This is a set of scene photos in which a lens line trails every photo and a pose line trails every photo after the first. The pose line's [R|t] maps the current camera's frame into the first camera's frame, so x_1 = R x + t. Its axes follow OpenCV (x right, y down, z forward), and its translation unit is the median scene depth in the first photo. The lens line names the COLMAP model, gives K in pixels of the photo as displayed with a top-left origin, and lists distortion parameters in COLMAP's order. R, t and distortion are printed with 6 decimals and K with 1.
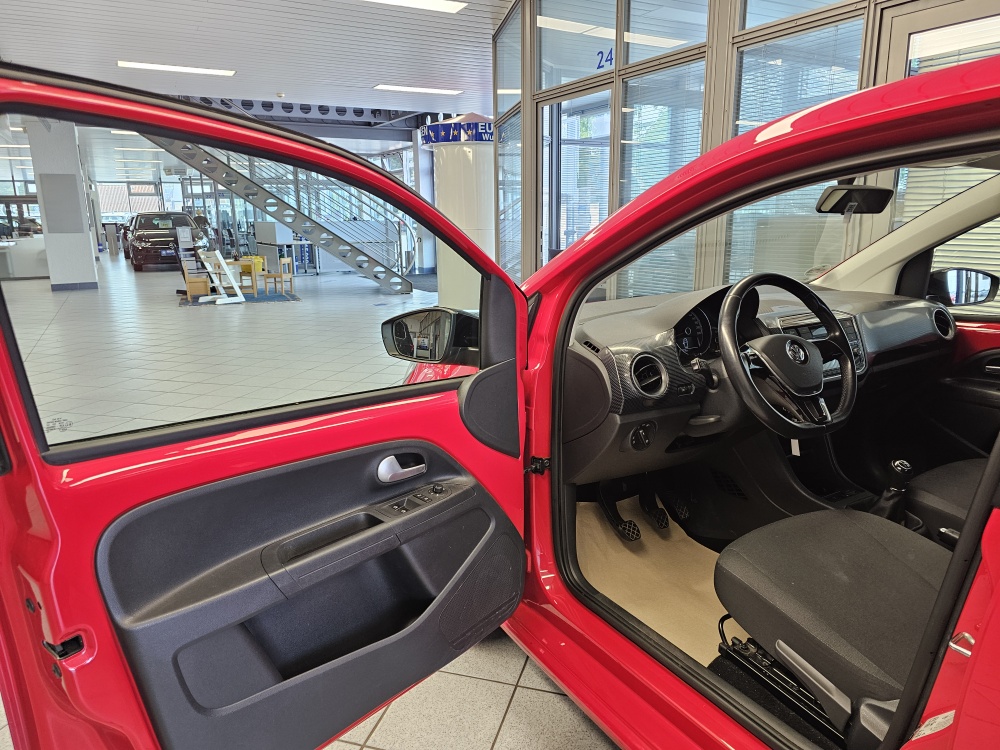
lens RADIAL K [[658.7, 0, 532.2], [0, 658.7, 375.3], [0, 0, 1]] dist [0.007079, -0.042300]
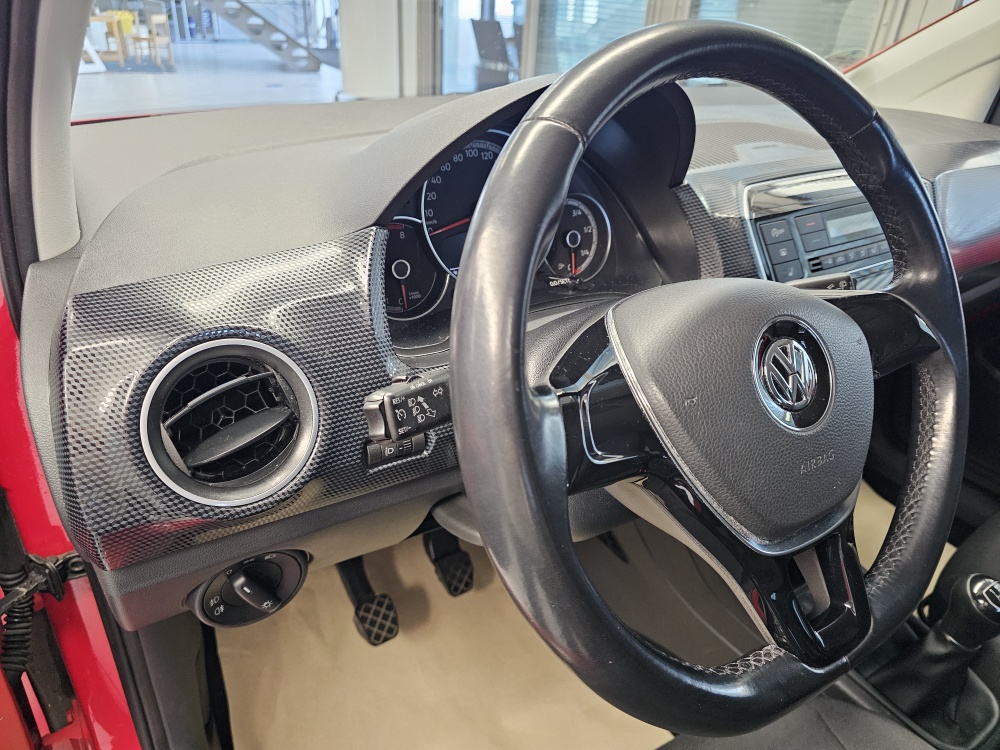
lens RADIAL K [[673.8, 0, 500.0], [0, 673.8, 375.0], [0, 0, 1]] dist [0.001601, -0.033242]
pose [[0.998262, 0.050528, 0.030337, 0.179901], [-0.057052, 0.957586, 0.282444, -0.065439], [-0.014779, -0.283684, 0.958804, 0.479296]]
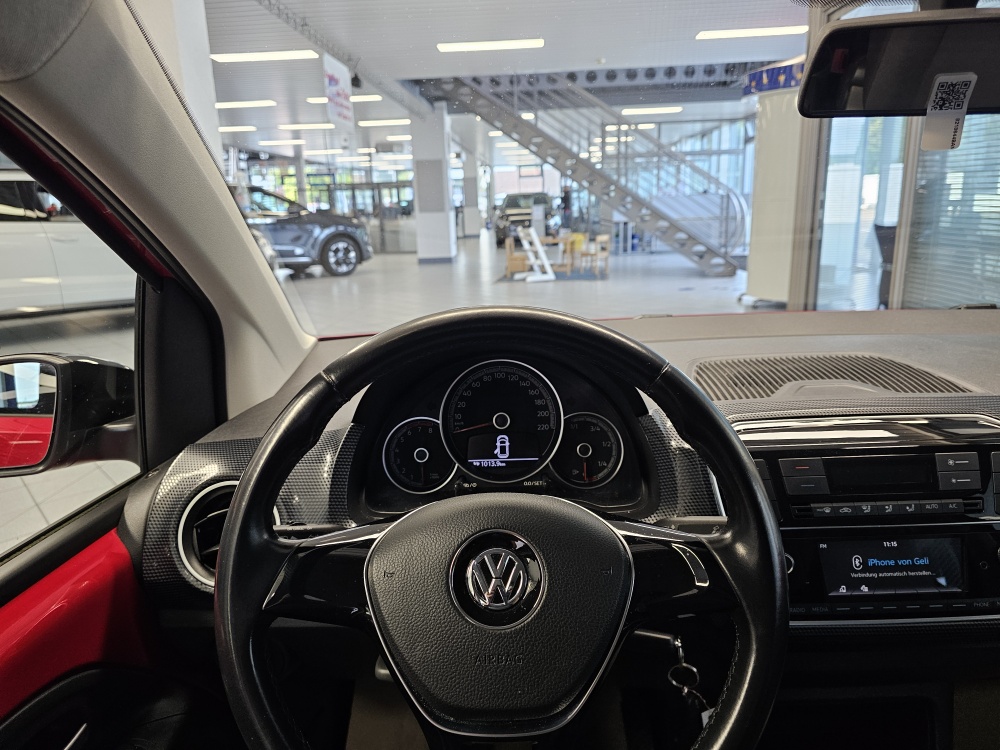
lens RADIAL K [[673.1, 0, 502.6], [0, 673.1, 365.0], [0, 0, 1]] dist [0.065697, -0.074012]
pose [[0.826708, 0.105129, -0.552723, 0.366549], [-0.096676, 0.994320, 0.044524, -0.094744], [0.554264, 0.016627, 0.832175, 0.470087]]
